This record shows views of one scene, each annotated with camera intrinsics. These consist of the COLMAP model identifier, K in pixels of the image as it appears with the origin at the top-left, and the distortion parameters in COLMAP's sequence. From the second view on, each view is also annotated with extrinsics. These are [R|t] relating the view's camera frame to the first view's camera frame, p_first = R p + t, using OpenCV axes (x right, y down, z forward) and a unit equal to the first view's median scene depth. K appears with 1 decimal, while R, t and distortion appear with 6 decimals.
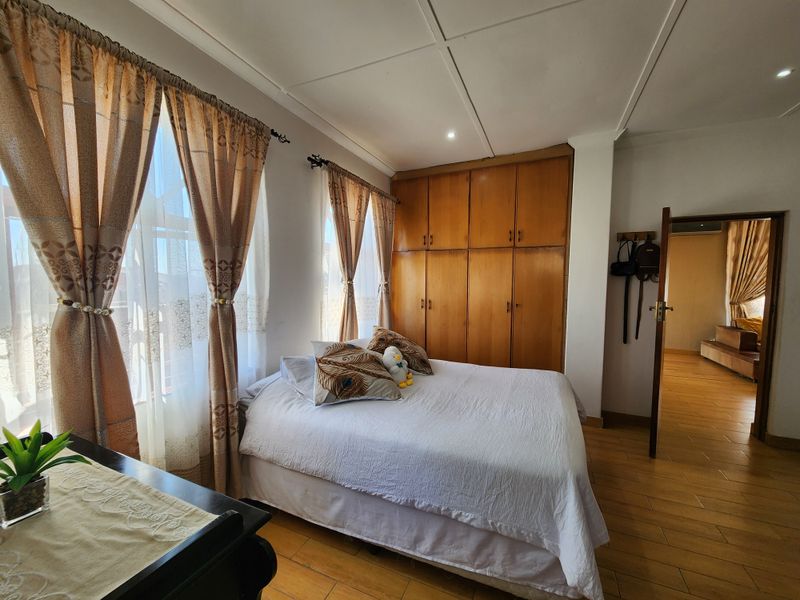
lens RADIAL K [[325.8, 0, 402.9], [0, 325.8, 303.3], [0, 0, 1]] dist [0.005815, -0.001996]
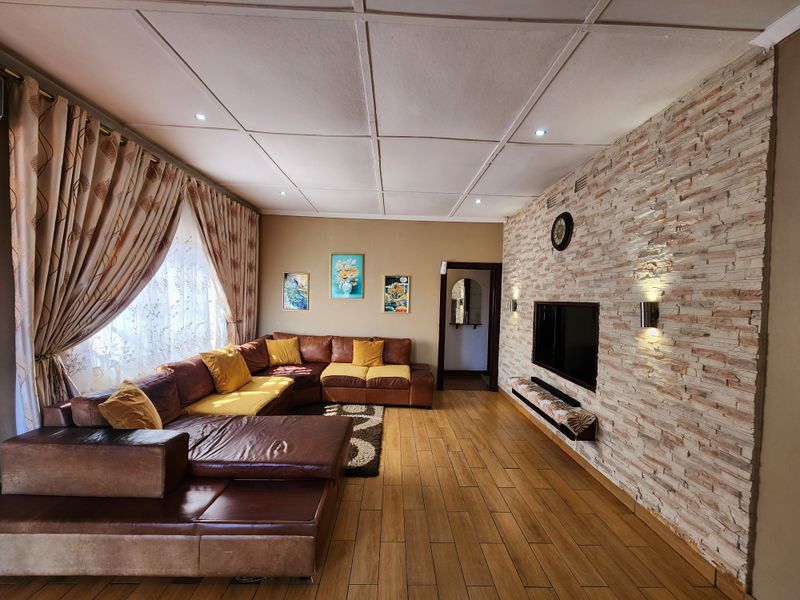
lens RADIAL K [[325.8, 0, 399.5], [0, 325.8, 303.0], [0, 0, 1]] dist [0.005815, -0.001996]
pose [[-0.425305, -0.032036, 0.904483, 0.566303], [0.035462, 0.998016, 0.052024, -0.060255], [-0.904355, 0.054201, -0.423325, 0.824326]]
